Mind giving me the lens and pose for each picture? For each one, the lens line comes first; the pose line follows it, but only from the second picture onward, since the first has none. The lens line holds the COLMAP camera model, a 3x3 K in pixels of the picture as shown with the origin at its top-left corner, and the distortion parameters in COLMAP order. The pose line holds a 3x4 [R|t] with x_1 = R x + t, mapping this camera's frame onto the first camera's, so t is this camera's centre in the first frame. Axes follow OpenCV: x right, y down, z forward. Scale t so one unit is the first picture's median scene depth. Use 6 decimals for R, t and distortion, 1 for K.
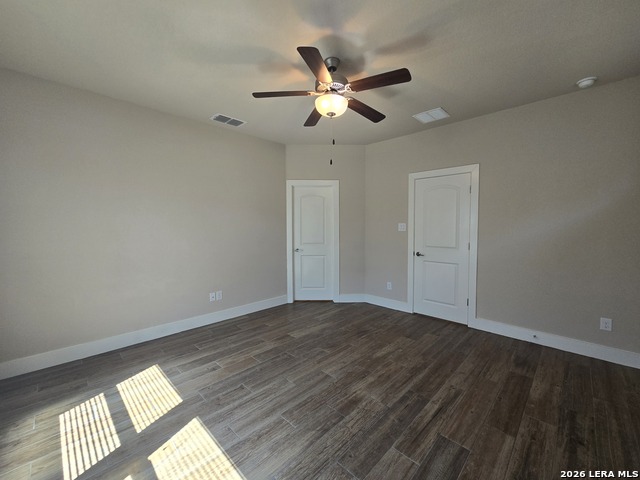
lens RADIAL K [[263.6, 0, 325.8], [0, 263.6, 239.2], [0, 0, 1]] dist [-0.000443, 0.002246]
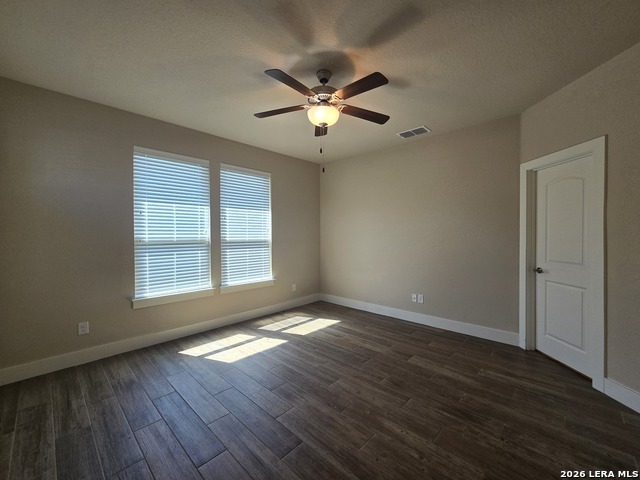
lens RADIAL K [[263.6, 0, 325.8], [0, 263.6, 239.2], [0, 0, 1]] dist [-0.000443, 0.002246]
pose [[0.012702, 0.019731, -0.999725, 0.840671], [-0.047105, 0.998707, 0.019112, -0.032419], [0.998809, 0.046849, 0.013615, 0.798961]]
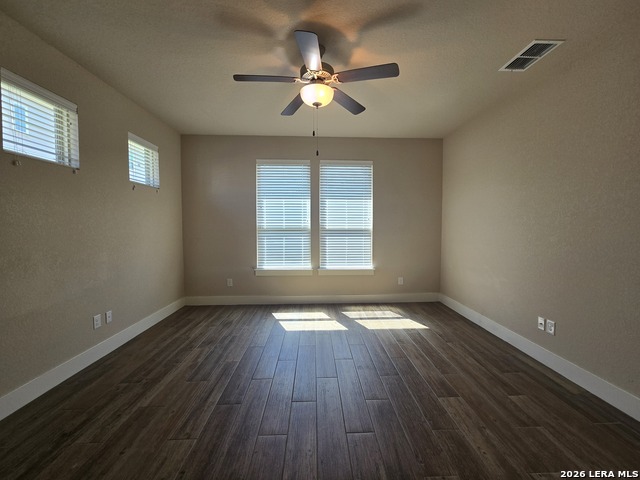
lens RADIAL K [[263.6, 0, 325.8], [0, 263.6, 239.2], [0, 0, 1]] dist [-0.000443, 0.002246]
pose [[-0.690288, 0.039659, -0.722447, 0.571469], [-0.034472, 0.995560, 0.087590, -0.048333], [0.722713, 0.085366, -0.685856, 1.367752]]
